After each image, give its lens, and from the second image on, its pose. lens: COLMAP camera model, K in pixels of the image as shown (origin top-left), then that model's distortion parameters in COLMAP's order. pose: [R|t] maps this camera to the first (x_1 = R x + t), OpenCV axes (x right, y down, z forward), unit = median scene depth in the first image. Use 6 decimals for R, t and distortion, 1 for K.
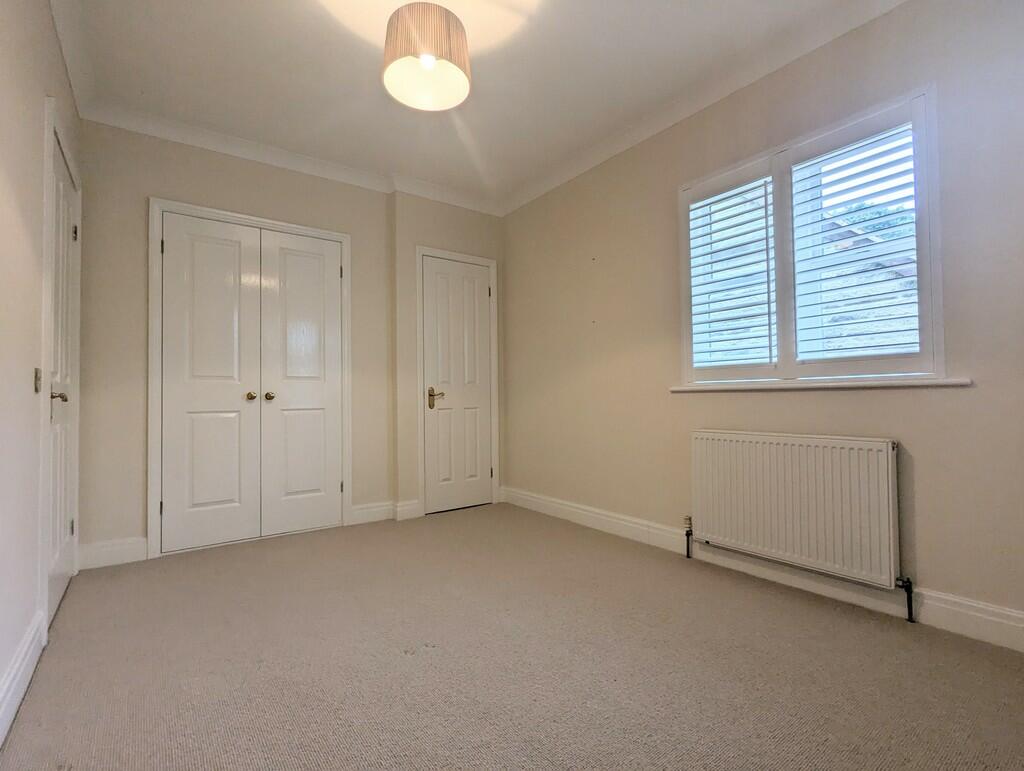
lens RADIAL K [[482.7, 0, 507.3], [0, 482.7, 387.6], [0, 0, 1]] dist [-0.000348, -0.000291]
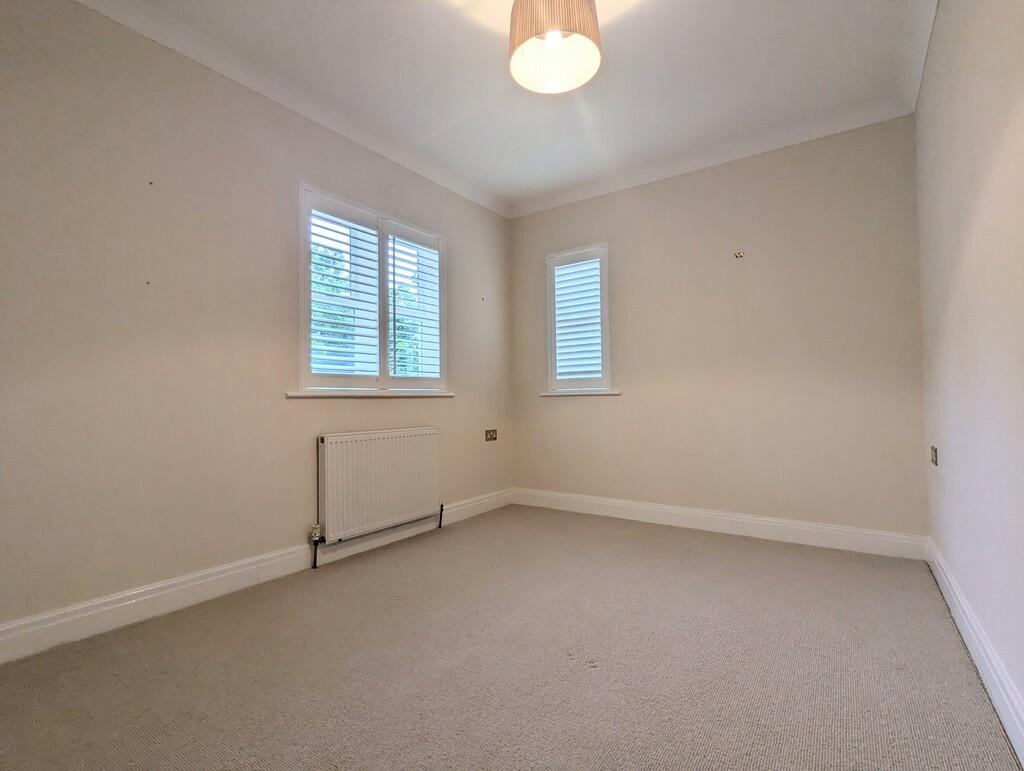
lens RADIAL K [[482.7, 0, 507.1], [0, 482.7, 384.7], [0, 0, 1]] dist [-0.000348, -0.000291]
pose [[-0.309004, 0.043887, 0.950048, -0.732196], [-0.004455, 0.998857, -0.047591, 0.029290], [-0.951050, -0.018938, -0.308455, 1.002624]]
